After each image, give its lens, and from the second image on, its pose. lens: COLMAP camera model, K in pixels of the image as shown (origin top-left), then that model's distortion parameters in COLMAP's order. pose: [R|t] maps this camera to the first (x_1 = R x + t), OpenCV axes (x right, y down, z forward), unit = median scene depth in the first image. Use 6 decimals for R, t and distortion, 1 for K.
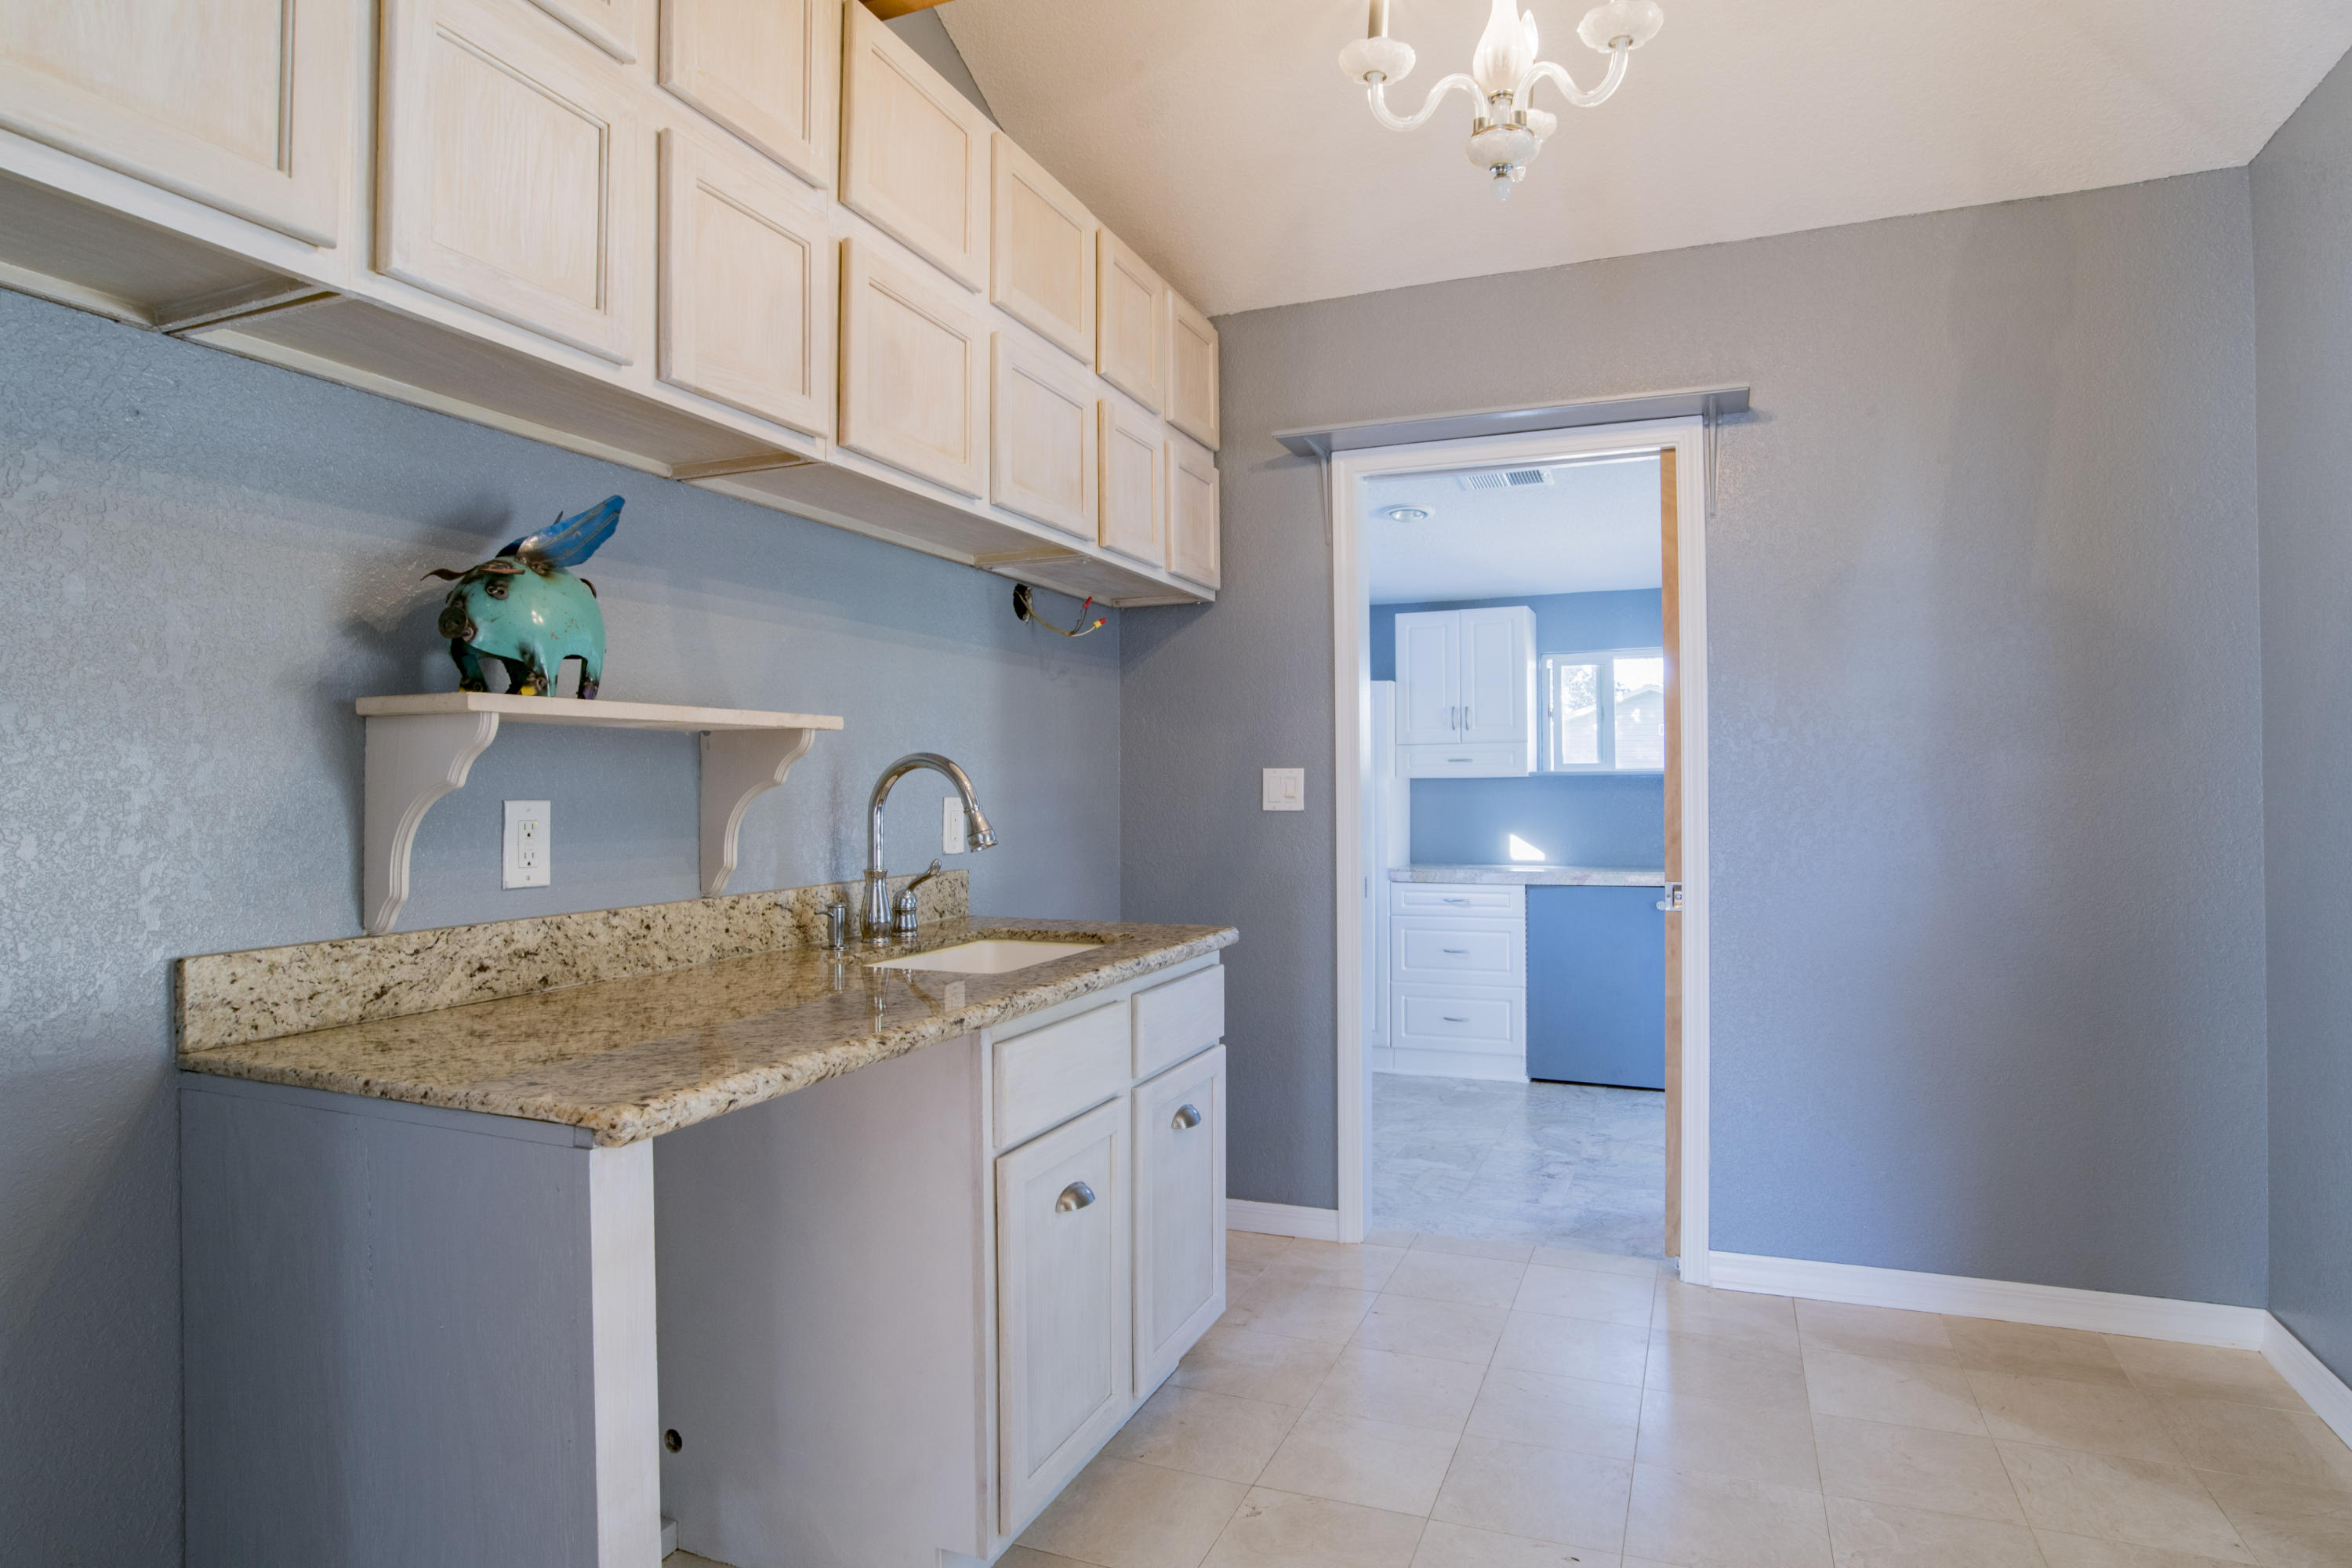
lens RADIAL K [[1290.4, 0, 1176.0], [0, 1290.4, 784.0], [0, 0, 1]] dist [-0.075263, 0.040963]
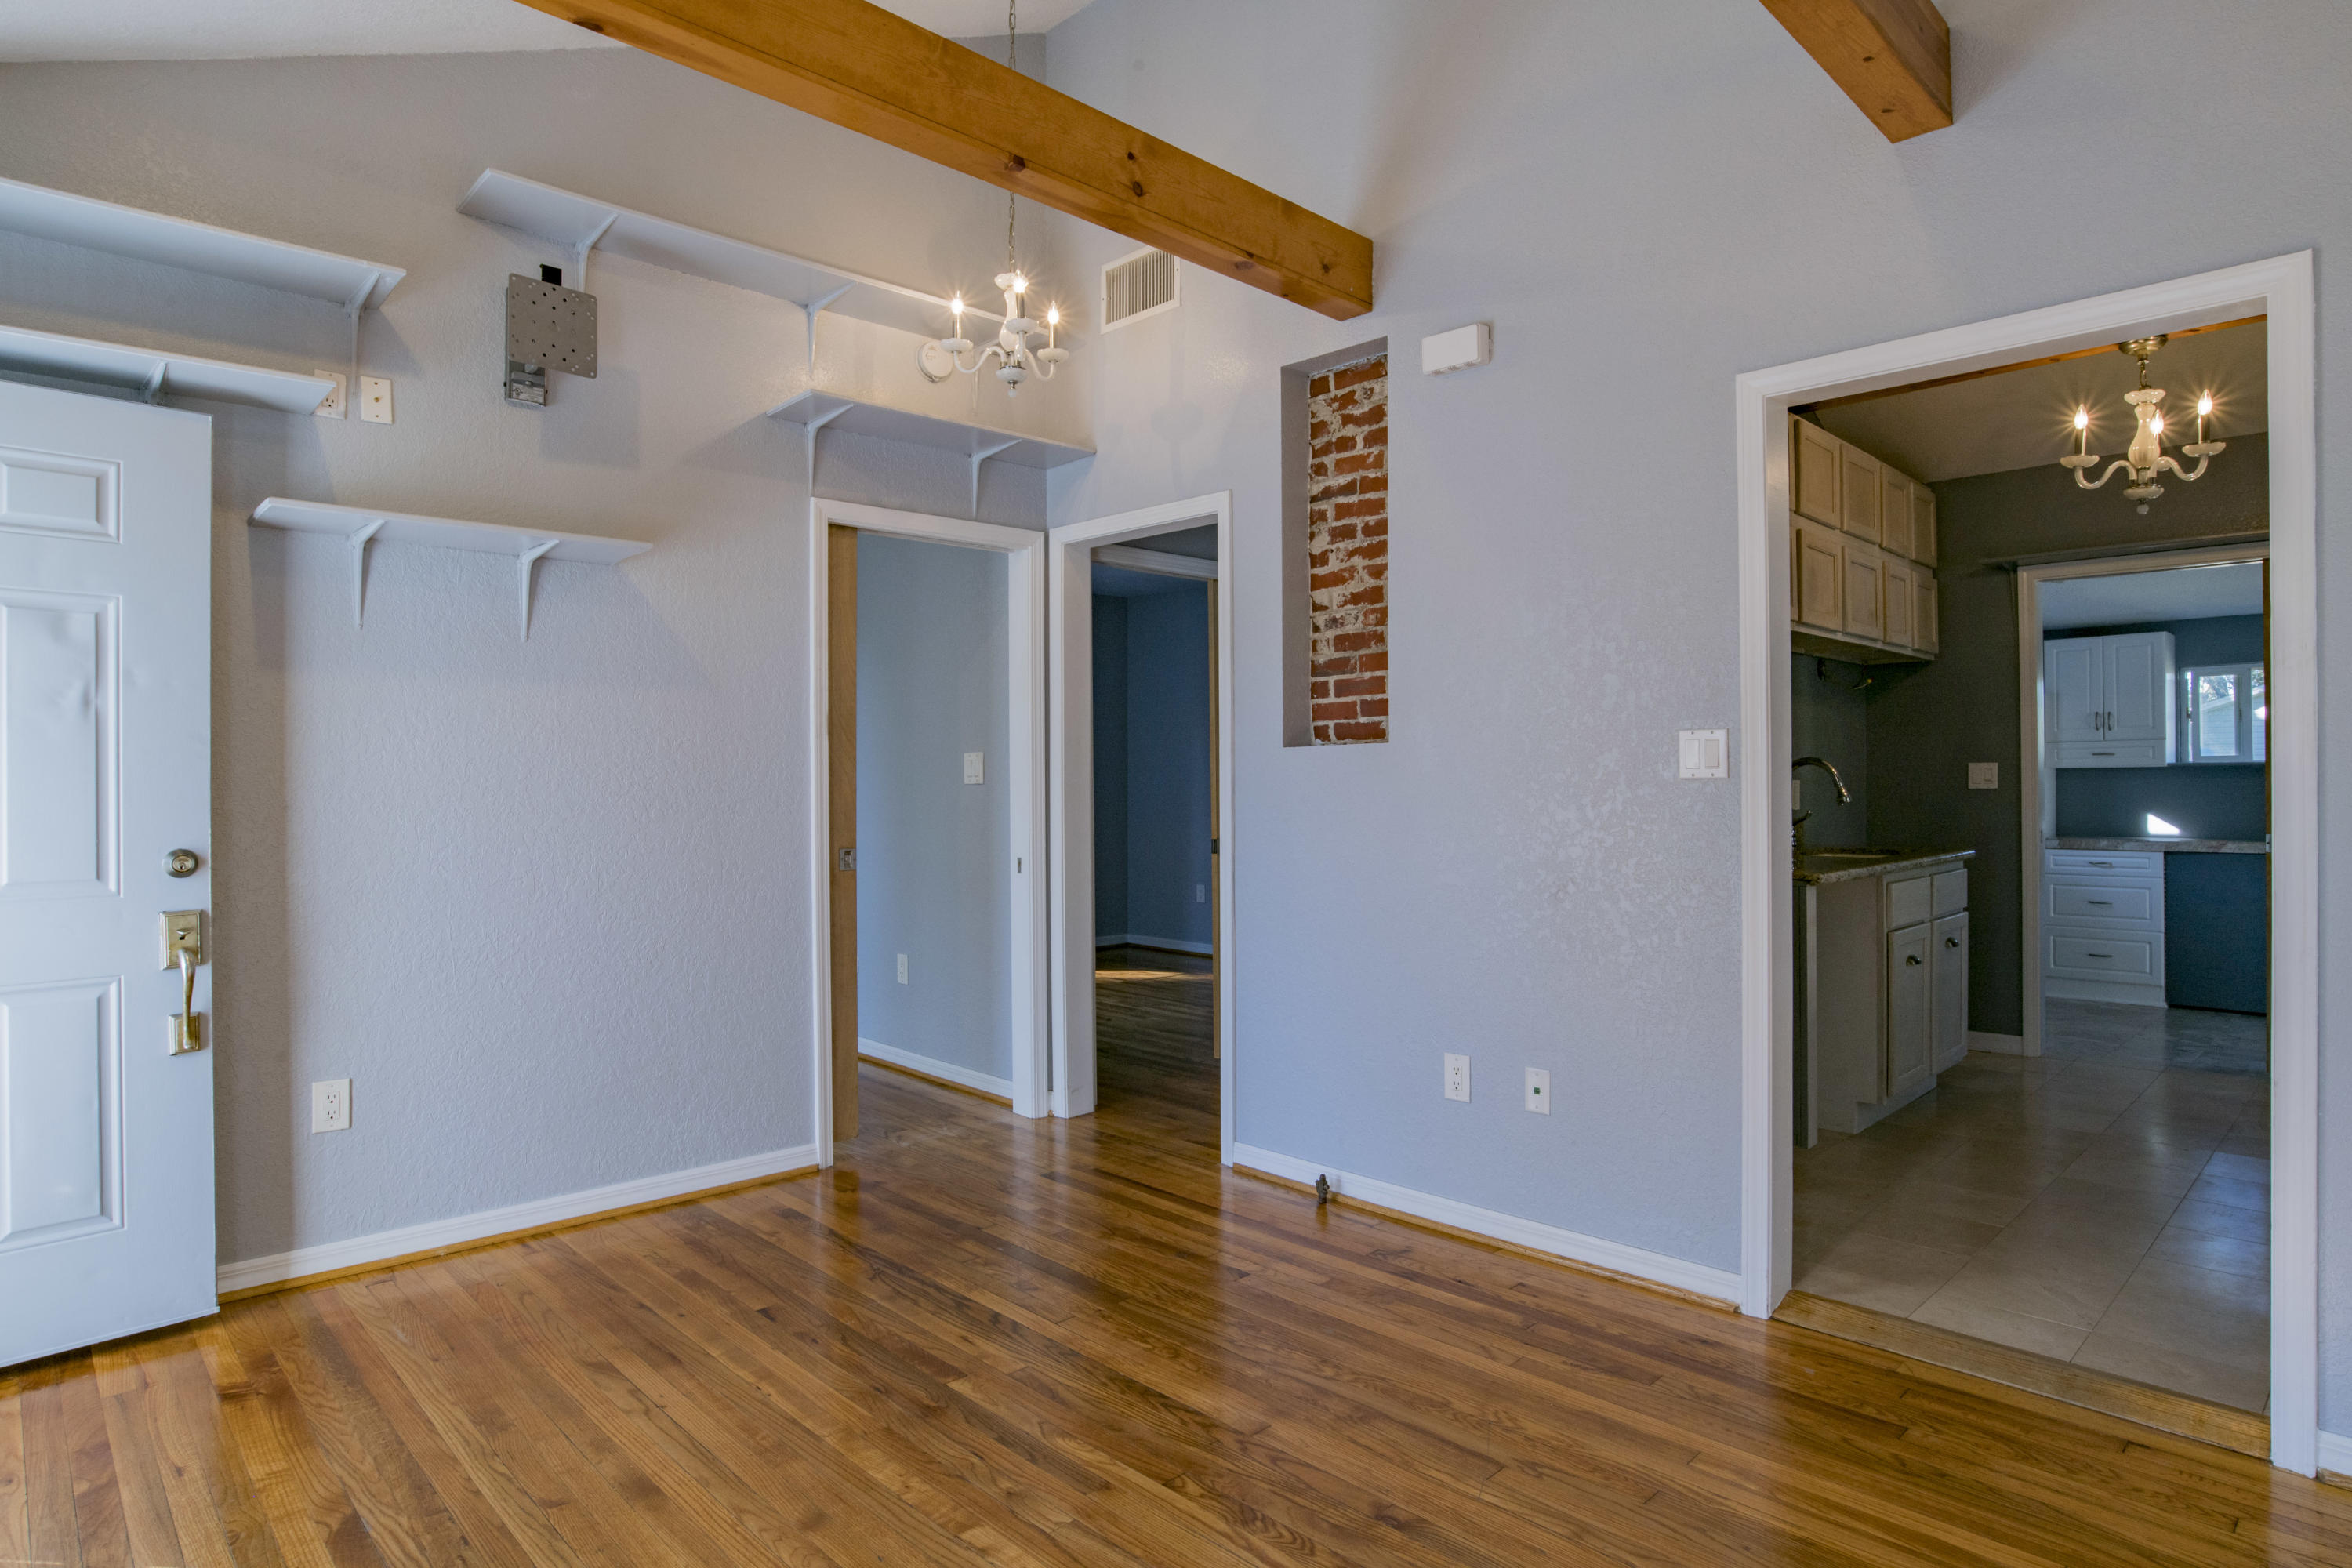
lens RADIAL K [[1290.4, 0, 1176.0], [0, 1290.4, 784.0], [0, 0, 1]] dist [-0.075263, 0.040963]
pose [[0.917422, -0.001190, -0.397915, -0.216576], [0.003838, 0.999975, 0.005857, 0.001437], [0.397898, -0.006900, 0.917404, -0.855604]]
